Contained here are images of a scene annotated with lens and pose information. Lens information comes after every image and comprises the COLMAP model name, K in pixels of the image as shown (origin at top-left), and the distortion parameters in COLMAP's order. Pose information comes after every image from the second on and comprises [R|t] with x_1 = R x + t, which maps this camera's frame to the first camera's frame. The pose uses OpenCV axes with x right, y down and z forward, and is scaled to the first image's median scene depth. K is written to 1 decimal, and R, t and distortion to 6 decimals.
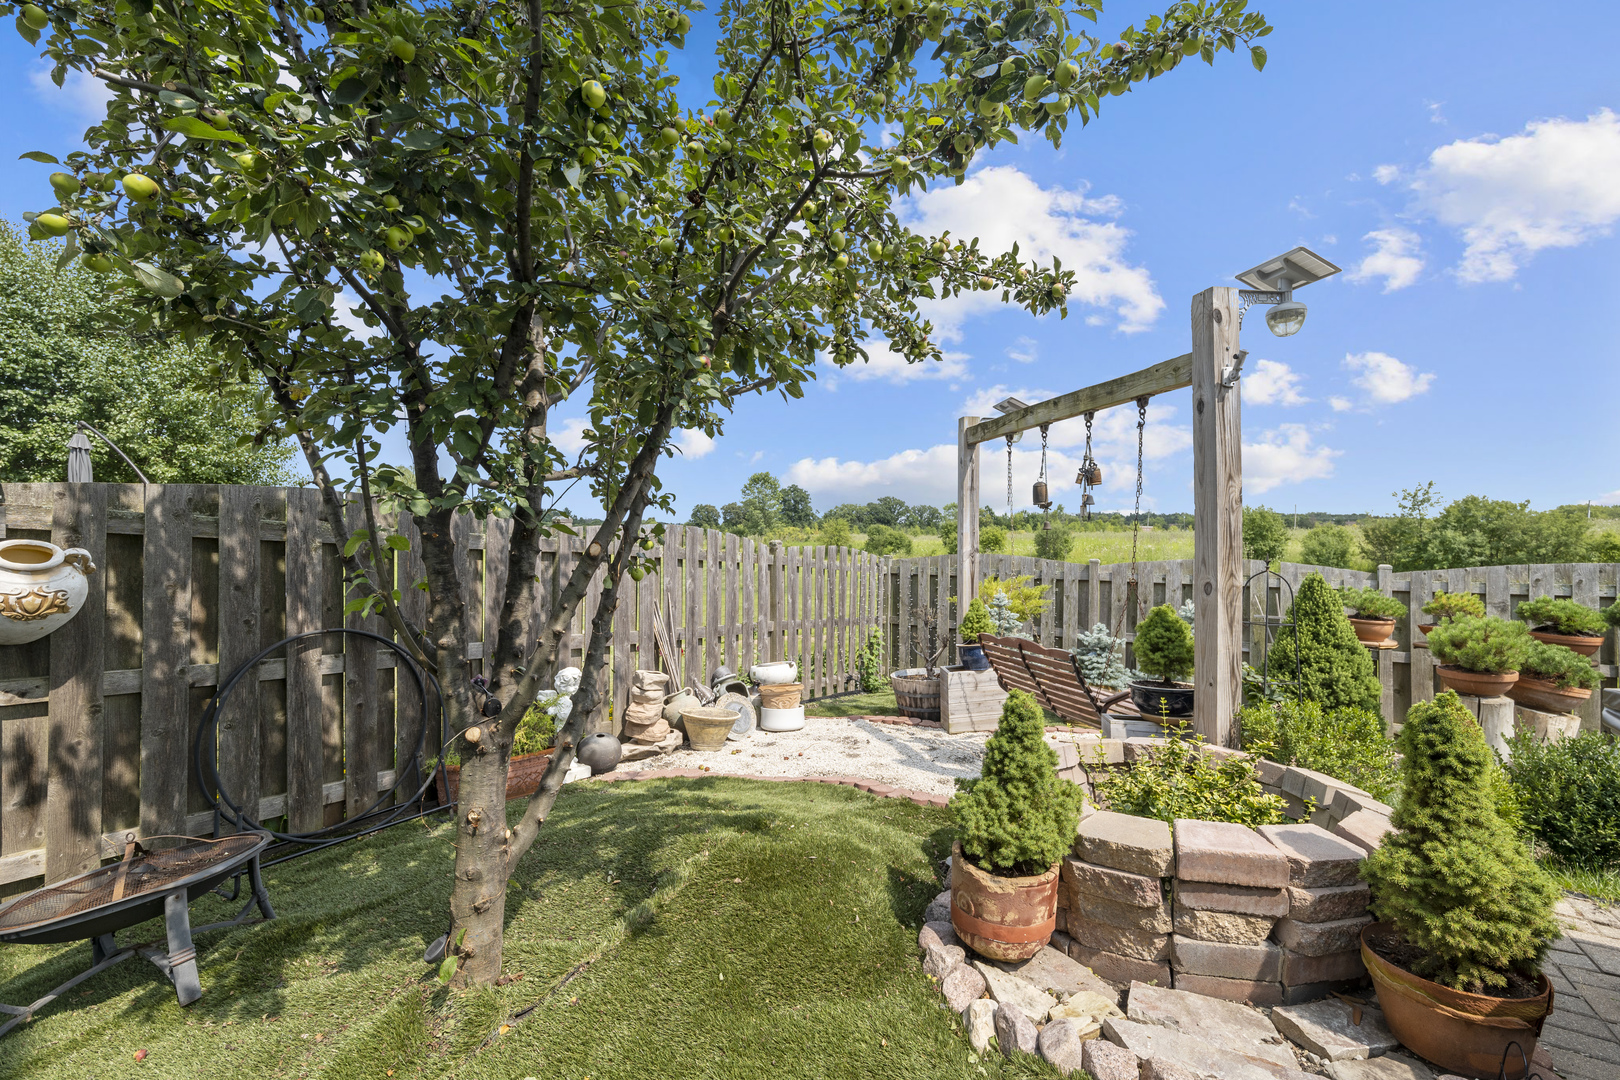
lens RADIAL K [[653.9, 0, 806.9], [0, 653.9, 539.9], [0, 0, 1]] dist [-0.013184, 0.000941]
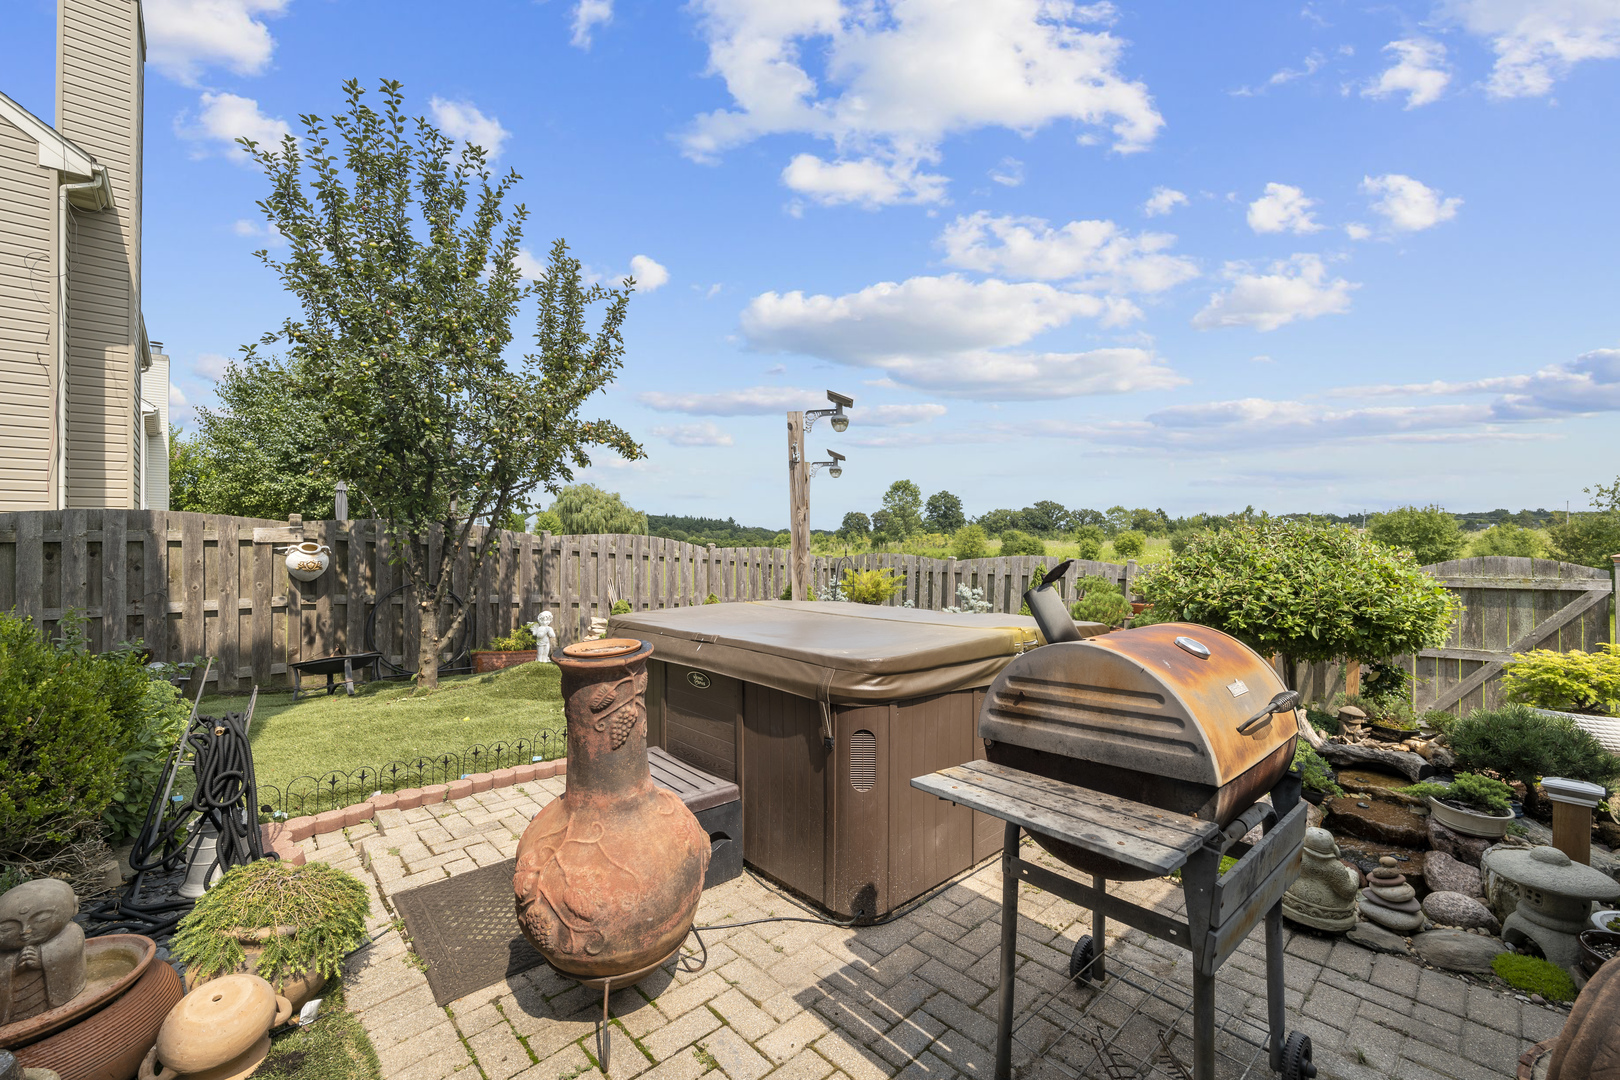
lens RADIAL K [[653.9, 0, 808.0], [0, 653.9, 541.1], [0, 0, 1]] dist [-0.013184, 0.000941]
pose [[0.972314, -0.006273, -0.233595, 1.218792], [0.004165, 0.999946, -0.009518, 0.023765], [0.233642, 0.008282, 0.972287, -0.971583]]
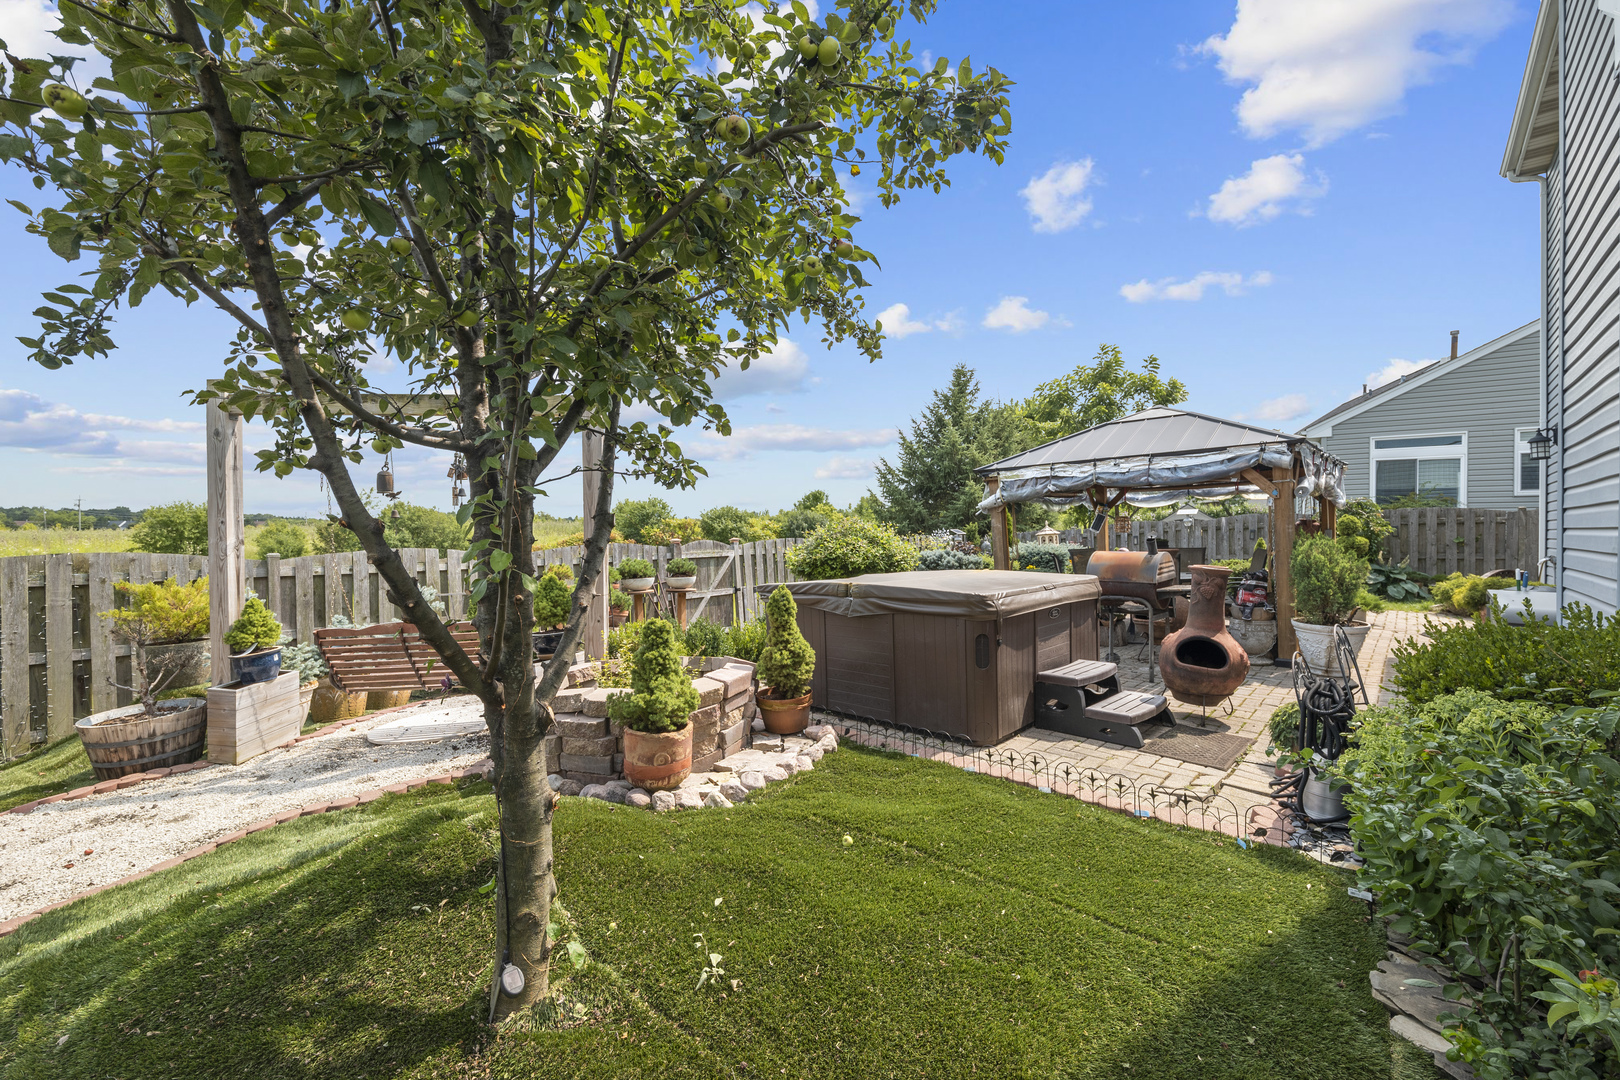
lens RADIAL K [[653.9, 0, 801.7], [0, 653.9, 539.6], [0, 0, 1]] dist [-0.013184, 0.000941]
pose [[0.186625, -0.013365, 0.982340, -0.890160], [0.012863, 0.999855, 0.011160, 0.026033], [-0.982347, 0.010553, 0.186769, 0.290628]]
